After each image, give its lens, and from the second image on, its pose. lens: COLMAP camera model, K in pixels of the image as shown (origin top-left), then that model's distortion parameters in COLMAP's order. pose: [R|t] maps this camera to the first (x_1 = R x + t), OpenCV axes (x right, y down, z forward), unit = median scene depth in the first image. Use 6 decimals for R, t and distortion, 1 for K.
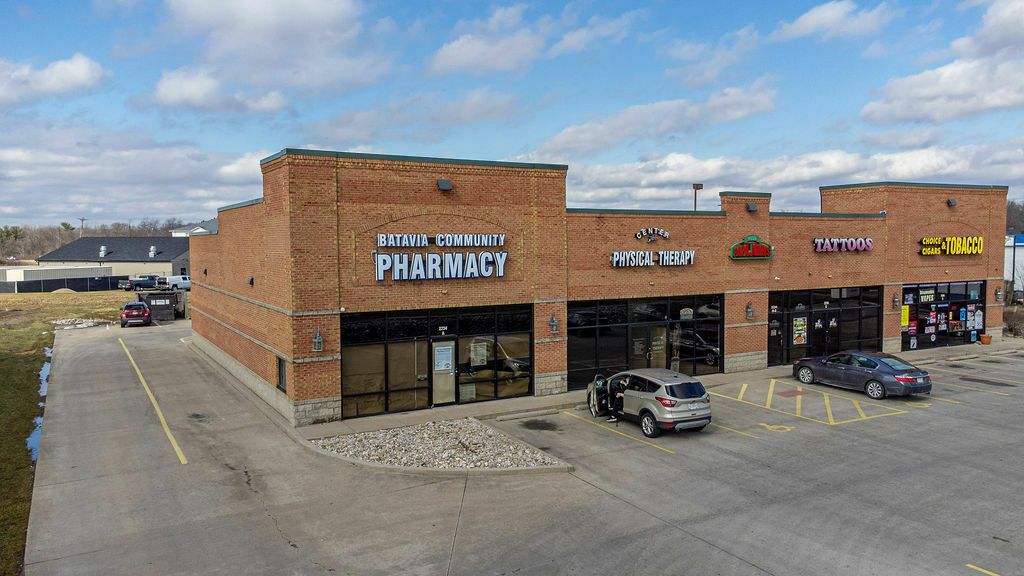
lens RADIAL K [[758.2, 0, 513.2], [0, 758.2, 290.6], [0, 0, 1]] dist [0.022132, 0.043681]
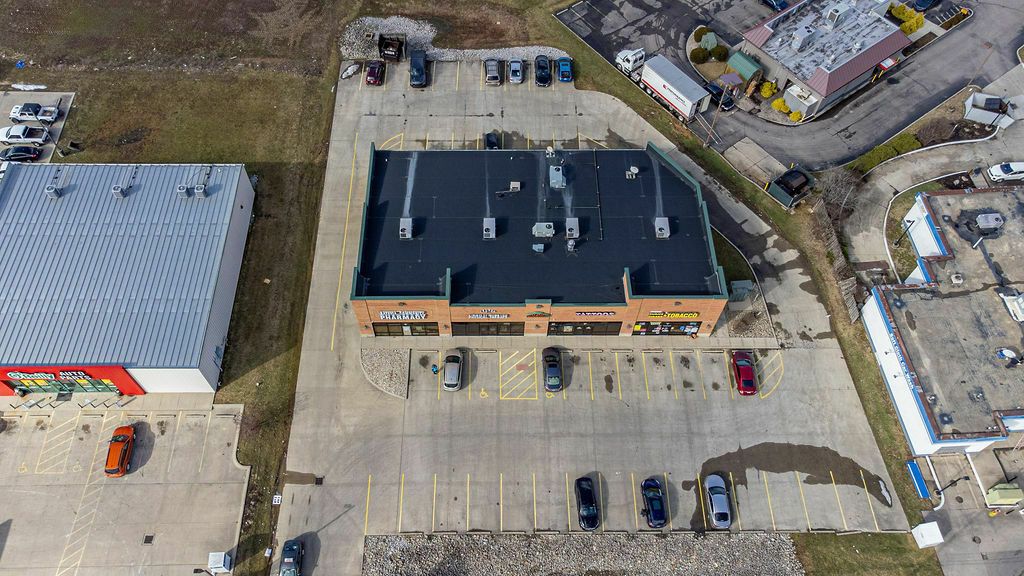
lens RADIAL K [[758.2, 0, 505.7], [0, 758.2, 272.8], [0, 0, 1]] dist [0.022132, 0.043681]
pose [[0.873418, 0.421273, -0.244274, 0.972792], [-0.051572, 0.578817, 0.813825, -2.722467], [0.484233, -0.698212, 0.527275, -0.332858]]
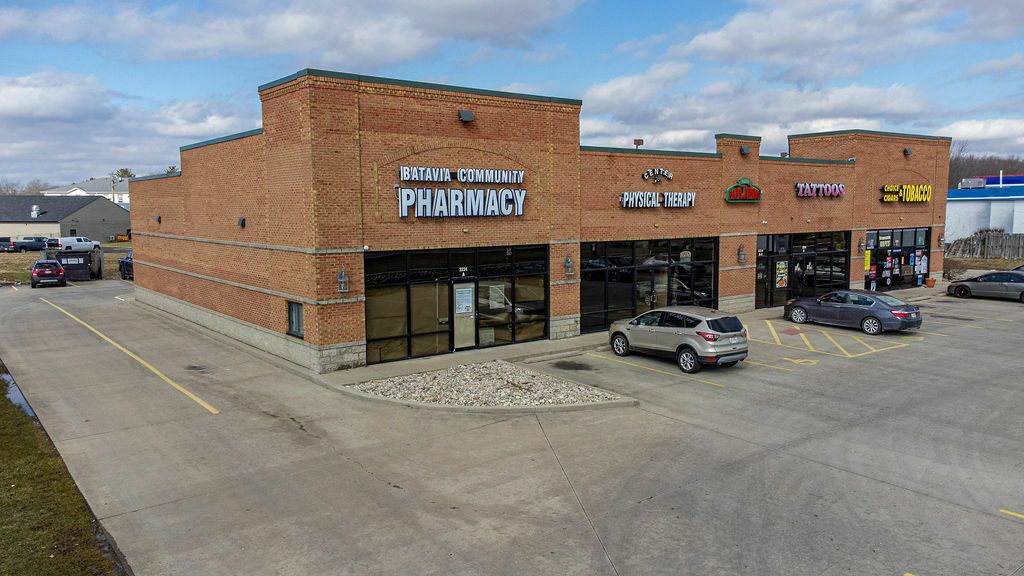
lens RADIAL K [[758.2, 0, 513.3], [0, 758.2, 290.2], [0, 0, 1]] dist [0.022132, 0.043681]
pose [[0.990717, -0.014814, 0.135128, -0.160883], [0.008919, 0.998986, 0.044126, 0.035095], [-0.135644, -0.042511, 0.989845, 0.049820]]
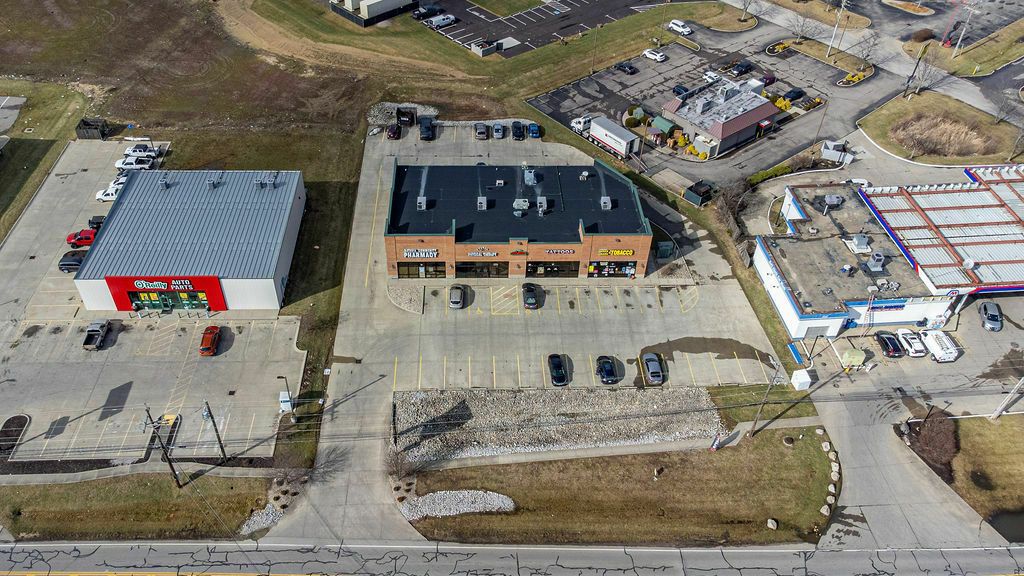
lens RADIAL K [[758.2, 0, 512.4], [0, 758.2, 292.5], [0, 0, 1]] dist [0.022132, 0.043681]
pose [[0.889982, 0.337852, -0.306248, 1.773758], [-0.070733, 0.765758, 0.639227, -2.670084], [0.450476, -0.547239, 0.705409, -1.941918]]
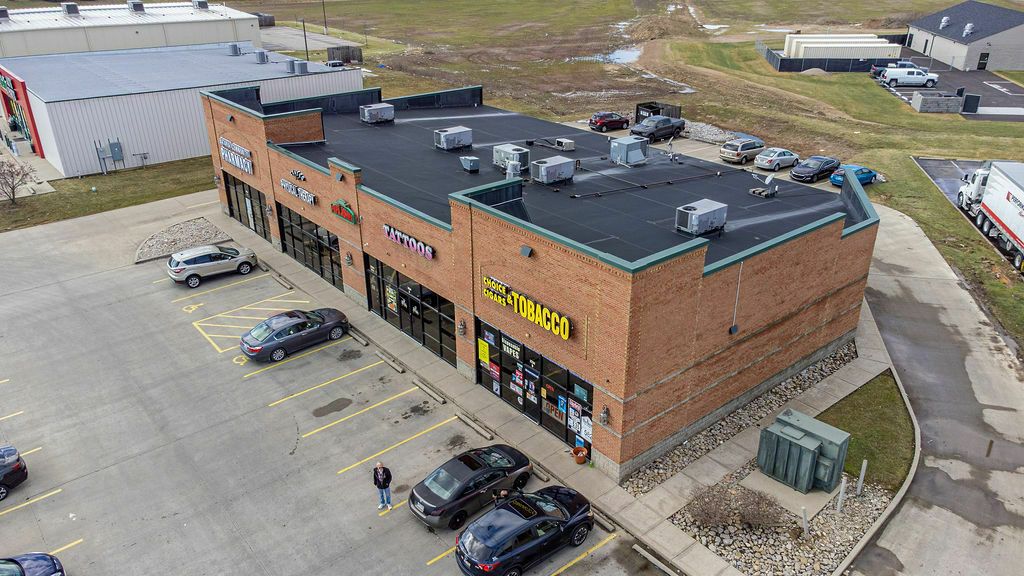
lens RADIAL K [[758.2, 0, 520.1], [0, 758.2, 278.8], [0, 0, 1]] dist [0.022132, 0.043681]
pose [[0.181307, 0.411552, -0.893170, 1.869267], [-0.062732, 0.911213, 0.407132, -0.585649], [0.981424, -0.017785, 0.191027, 1.320375]]
